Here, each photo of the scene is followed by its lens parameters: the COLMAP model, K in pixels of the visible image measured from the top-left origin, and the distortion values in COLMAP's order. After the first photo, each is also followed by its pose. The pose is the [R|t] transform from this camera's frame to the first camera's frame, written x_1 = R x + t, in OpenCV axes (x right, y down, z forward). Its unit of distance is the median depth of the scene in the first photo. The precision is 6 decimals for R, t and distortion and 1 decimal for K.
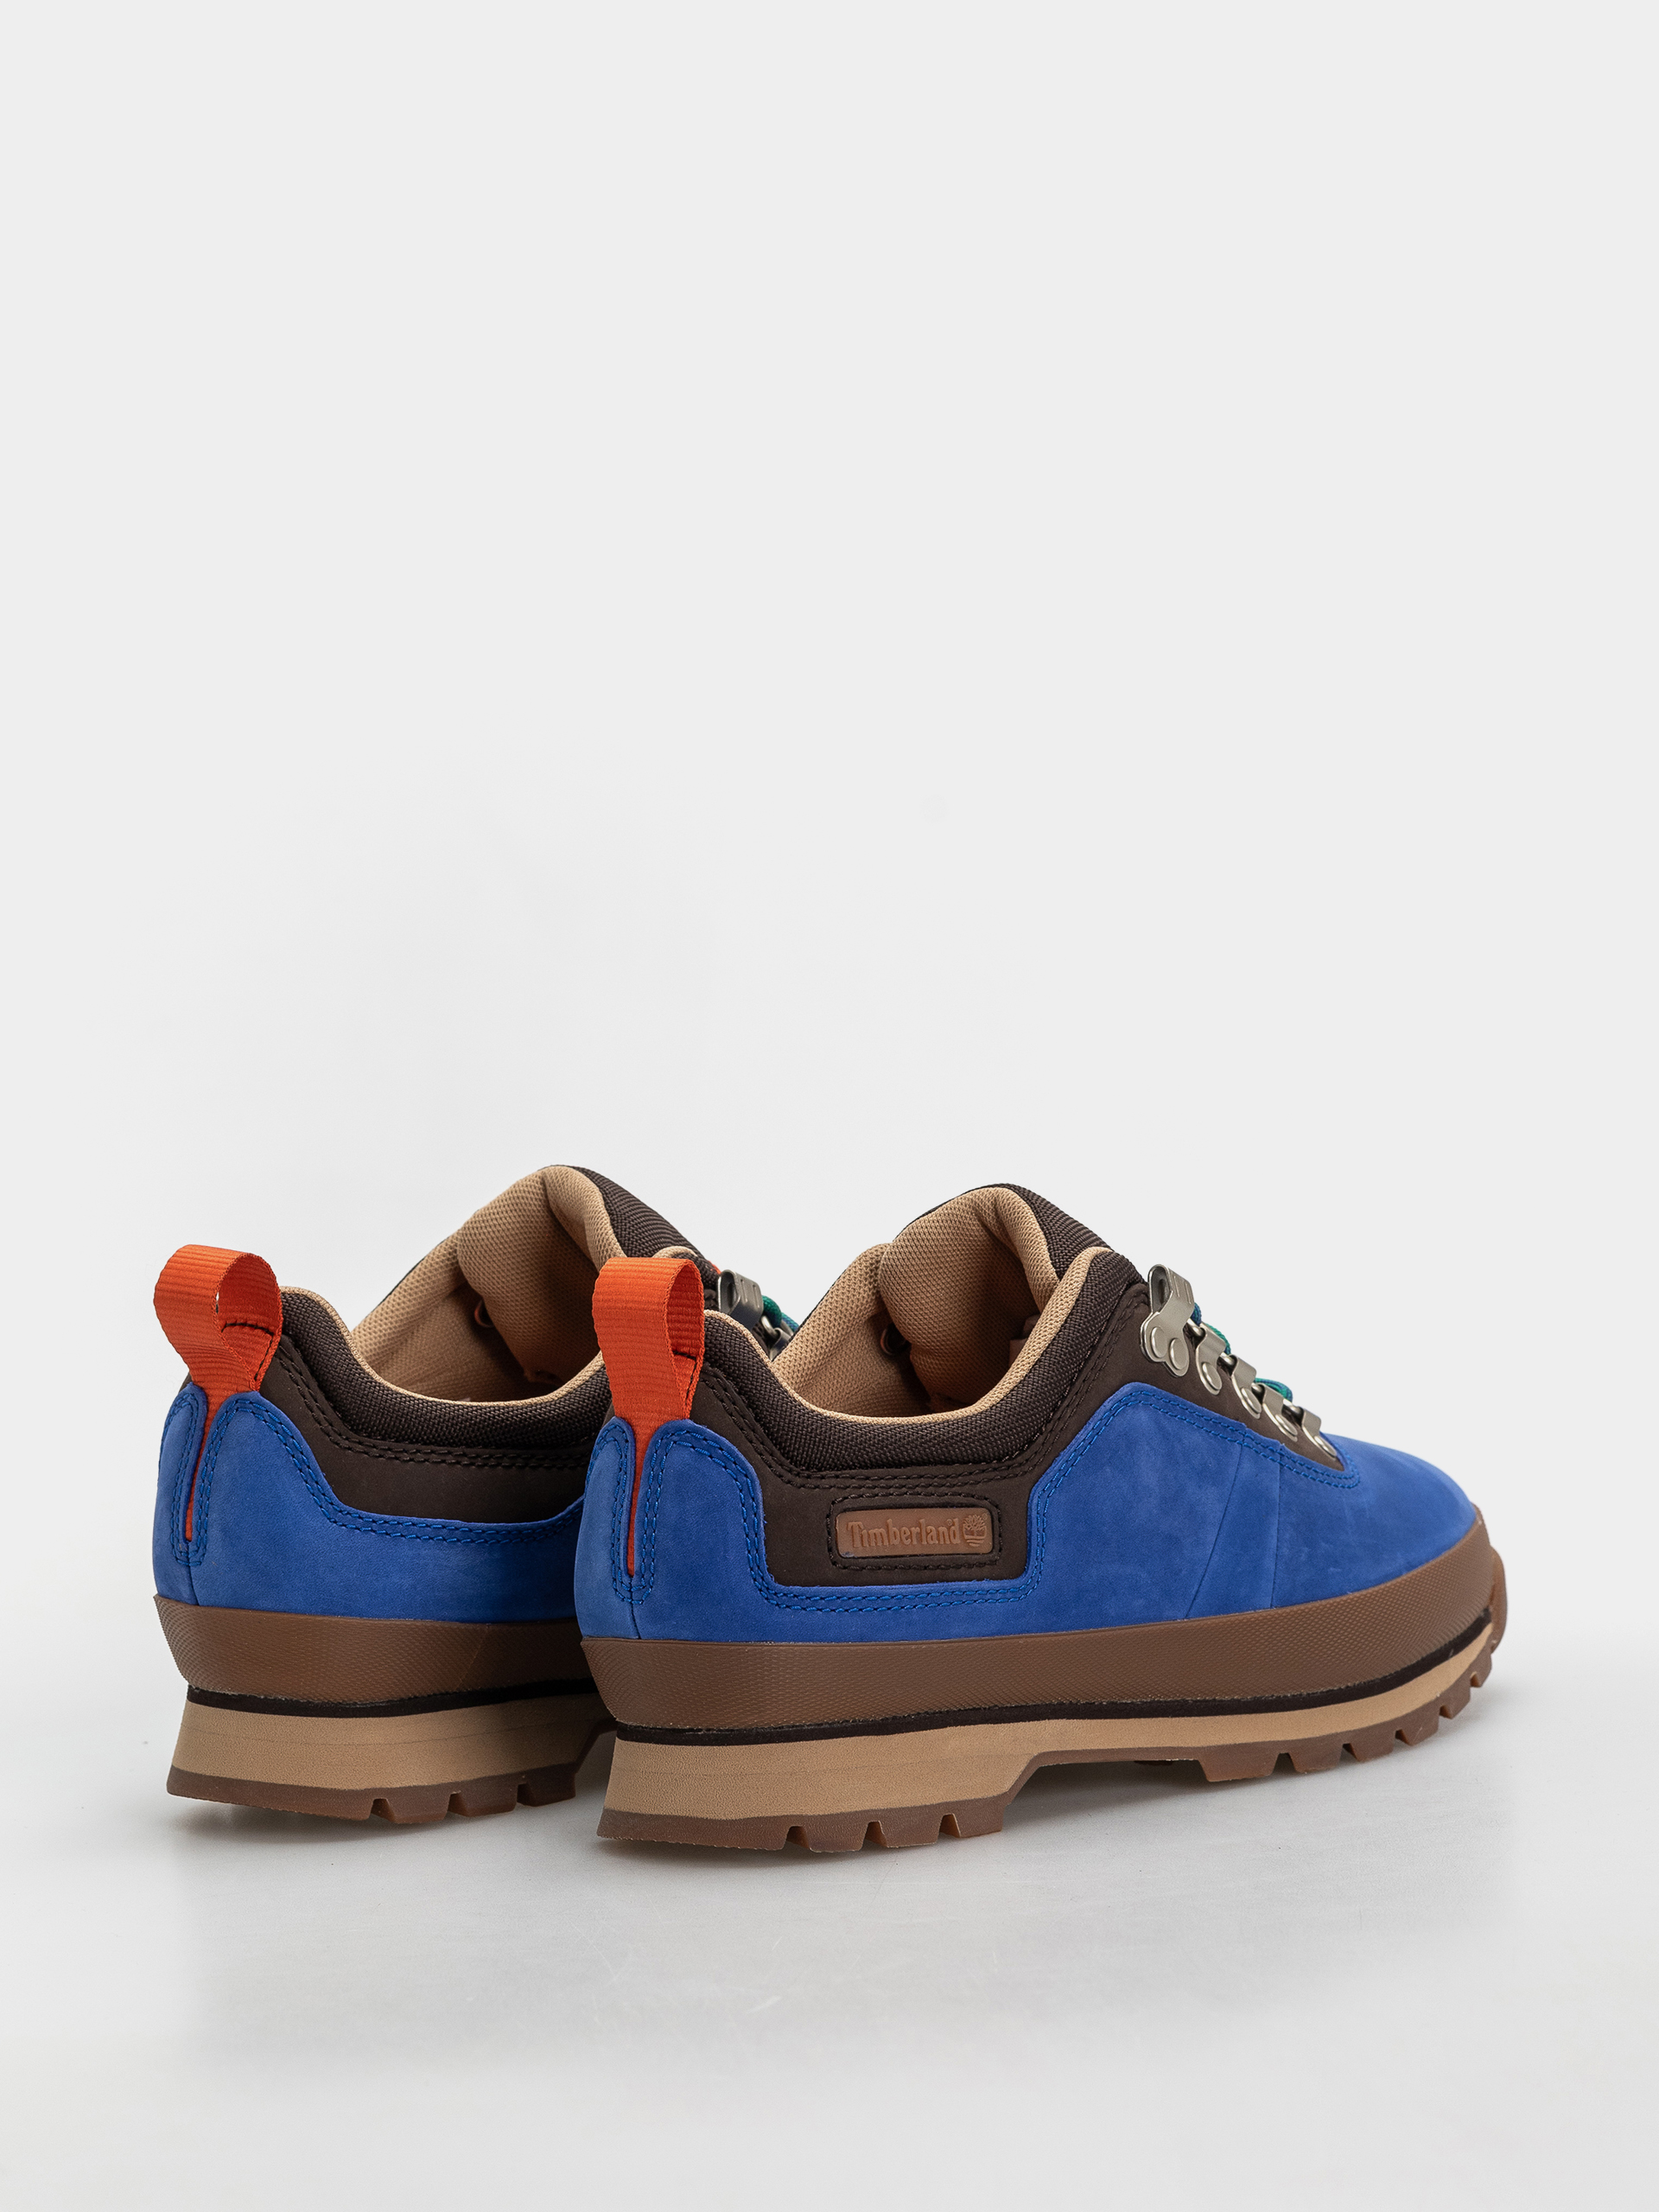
lens RADIAL K [[6854.7, 0, 829.5], [0, 6854.7, 1106.0], [0, 0, 1]] dist [0.751208, -30.975647]
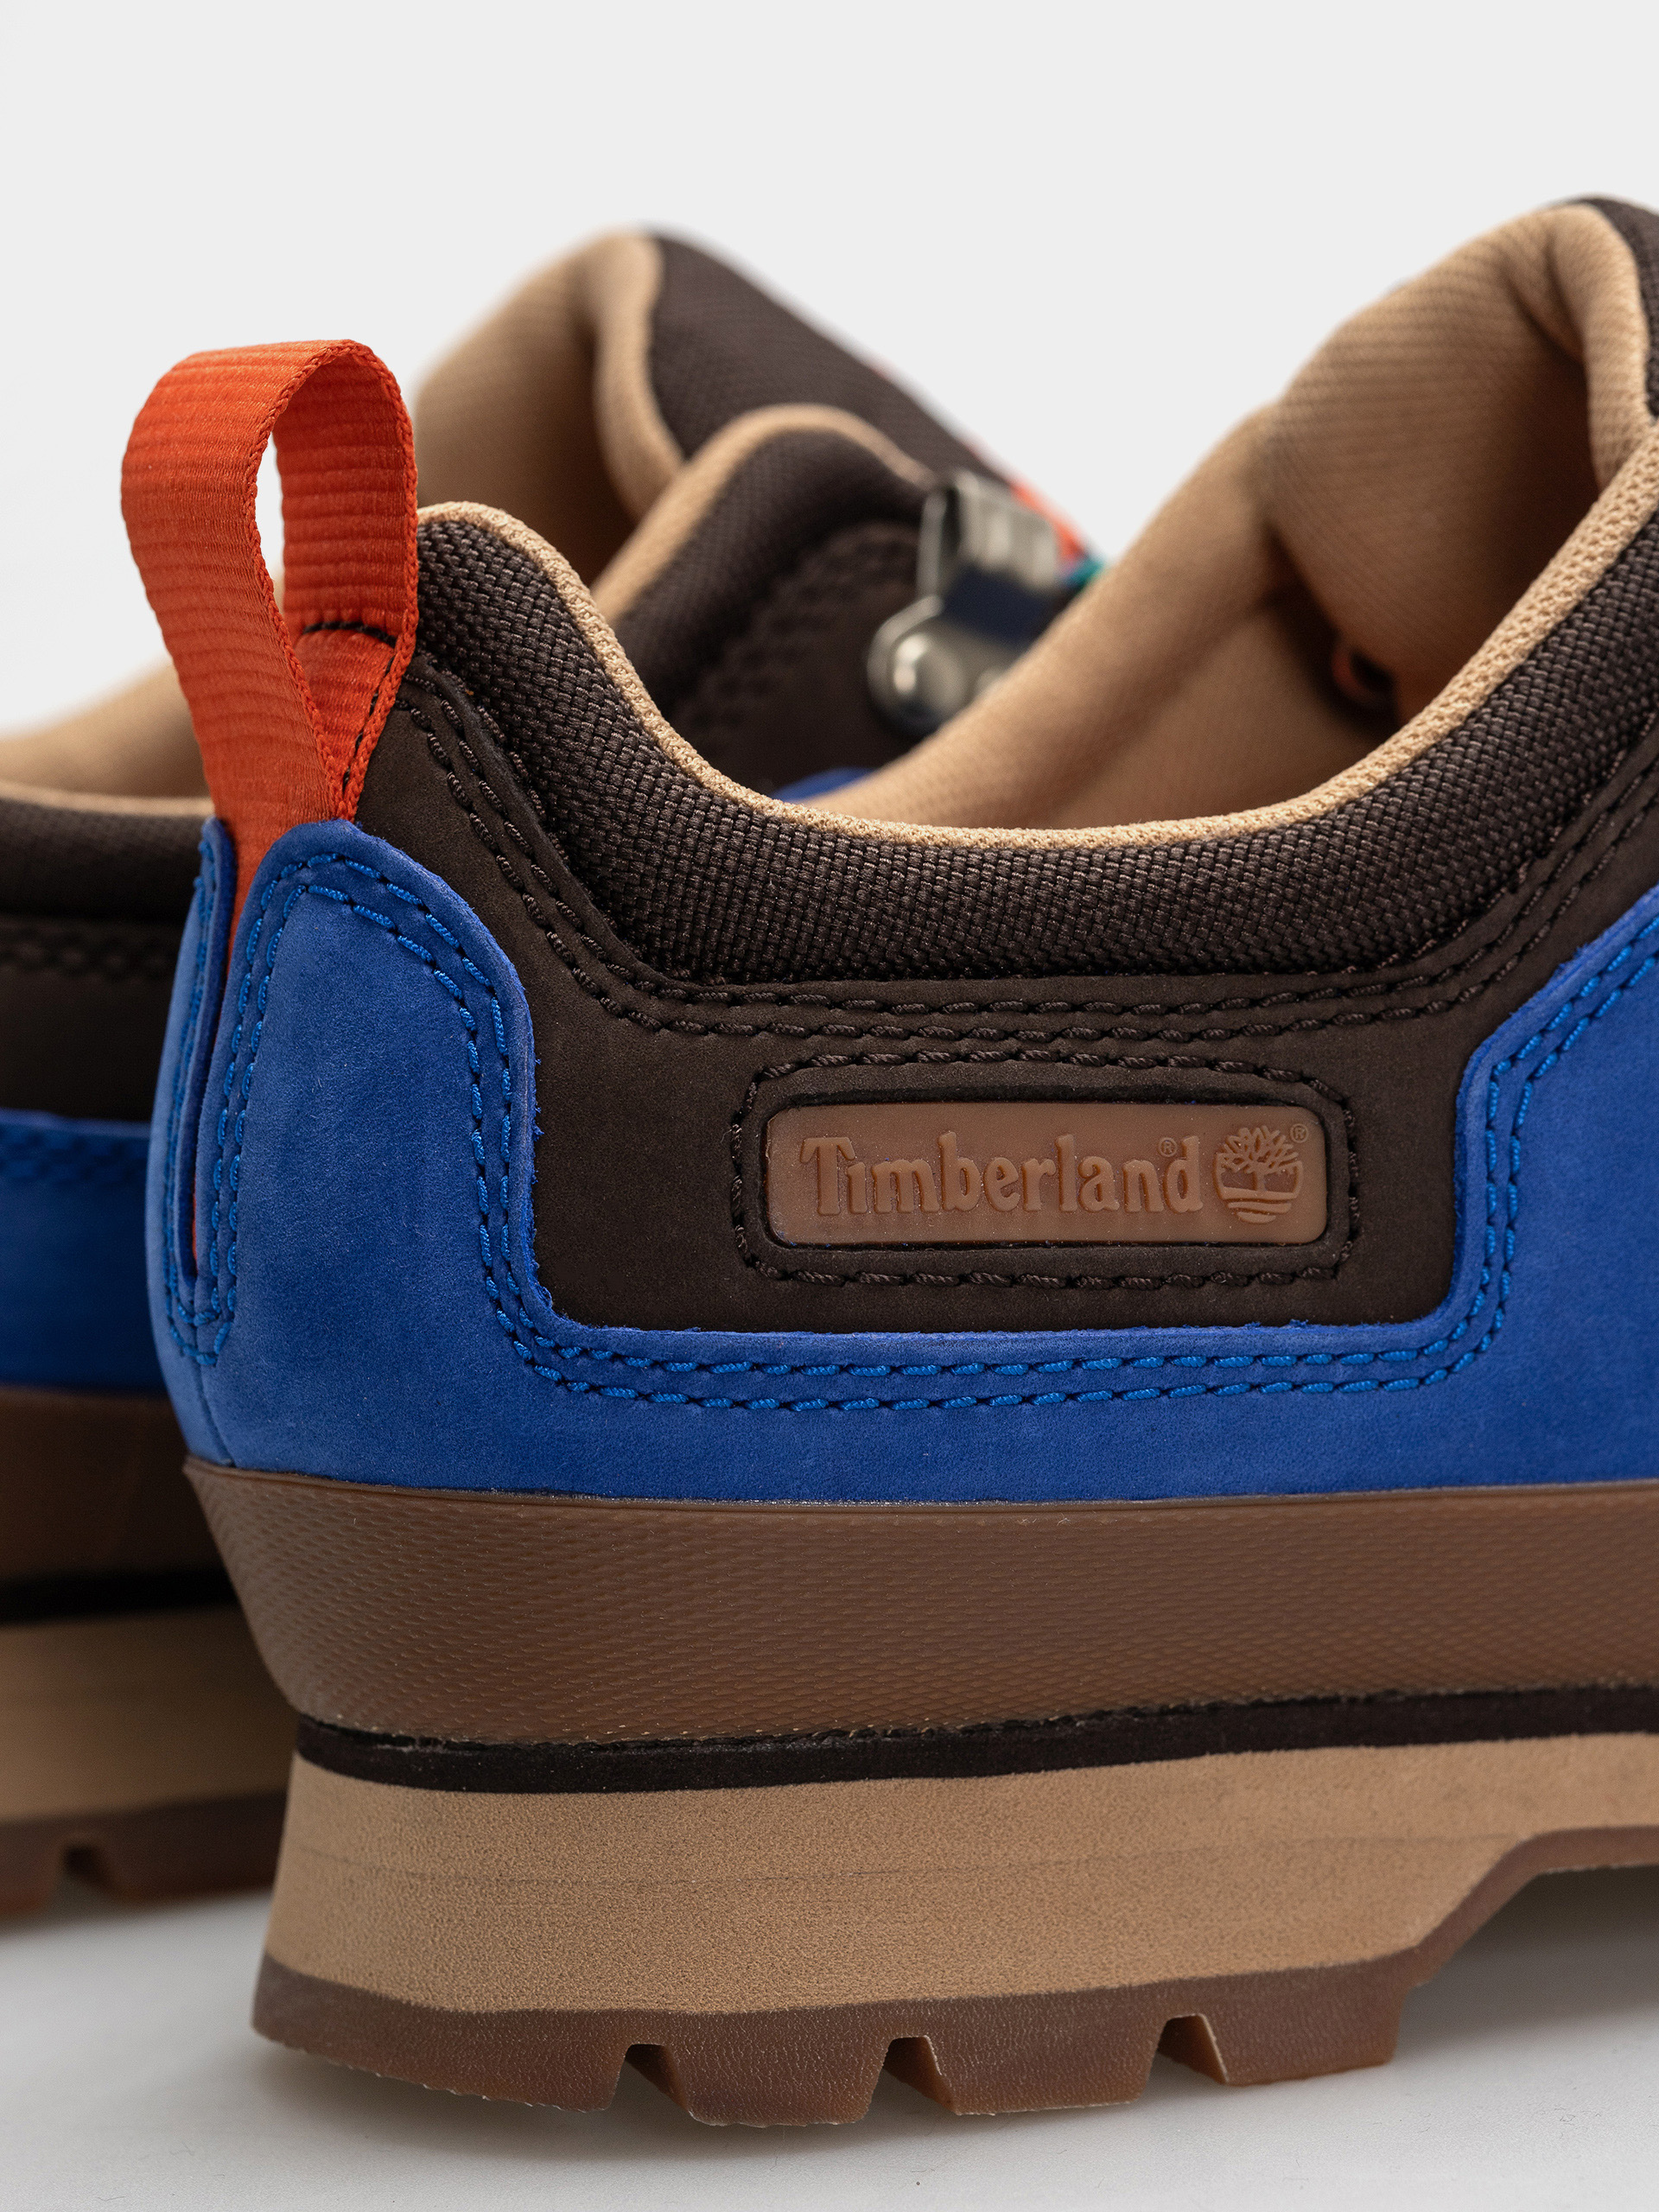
lens RADIAL K [[6854.7, 0, 829.5], [0, 6854.7, 1106.0], [0, 0, 1]] dist [0.751208, -30.975647]
pose [[0.941198, 0.019645, -0.337283, 0.113573], [-0.003251, 0.998788, 0.049102, 0.042615], [0.337839, -0.045118, 0.940122, 0.686454]]
